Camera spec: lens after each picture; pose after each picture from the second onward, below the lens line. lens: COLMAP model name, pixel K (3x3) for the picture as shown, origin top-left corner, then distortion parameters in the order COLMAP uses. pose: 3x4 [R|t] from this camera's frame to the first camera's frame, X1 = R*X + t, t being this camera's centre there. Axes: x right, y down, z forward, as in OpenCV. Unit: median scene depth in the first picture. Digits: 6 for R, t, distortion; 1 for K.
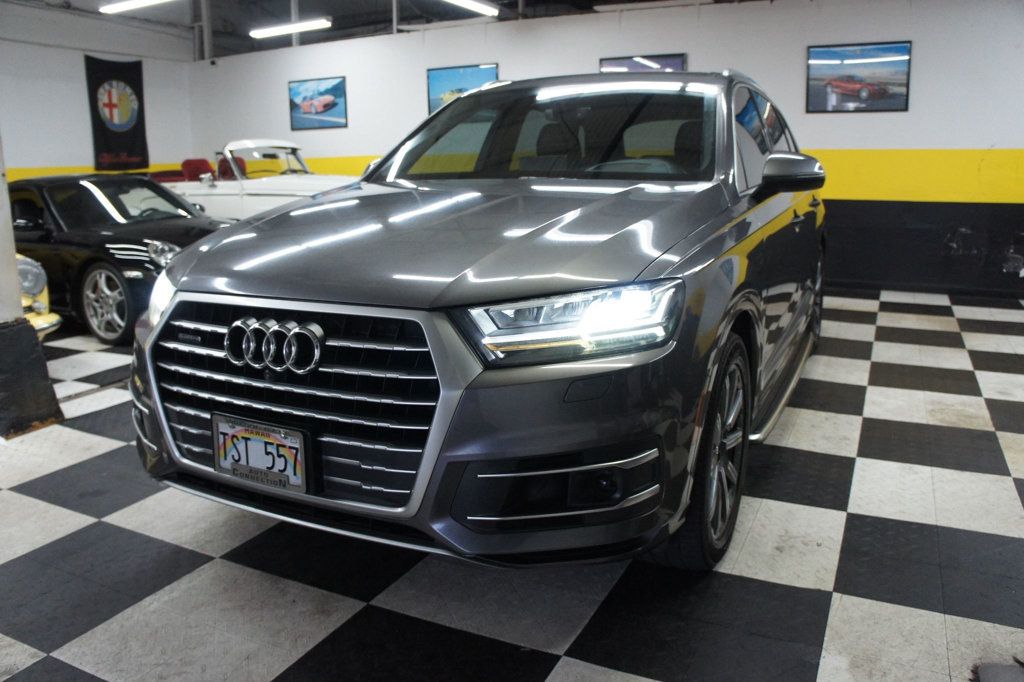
lens RADIAL K [[805.7, 0, 510.9], [0, 805.7, 334.5], [0, 0, 1]] dist [-0.188608, 0.145123]
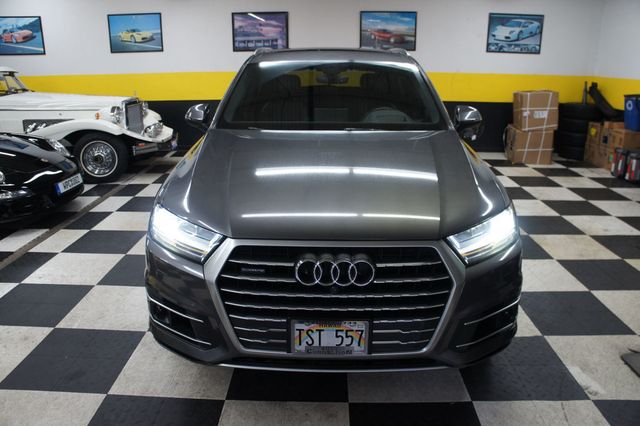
lens RADIAL K [[503.6, 0, 319.3], [0, 503.6, 208.9], [0, 0, 1]] dist [-0.188608, 0.145123]
pose [[0.904855, -0.109601, 0.411369, -0.714383], [0.073589, 0.992014, 0.102436, -0.210531], [-0.419310, -0.062418, 0.905695, 0.106601]]
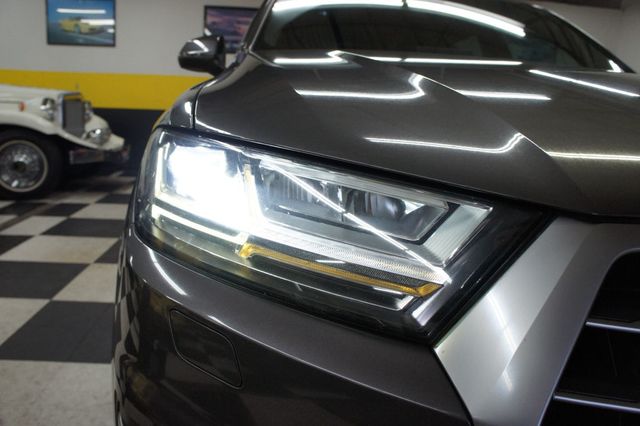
lens RADIAL K [[503.6, 0, 319.3], [0, 503.6, 208.9], [0, 0, 1]] dist [-0.188608, 0.145123]
pose [[0.846877, -0.042346, 0.530099, -0.679531], [0.045842, 0.998927, 0.006562, -0.063479], [-0.529809, 0.018743, 0.847910, 0.975919]]
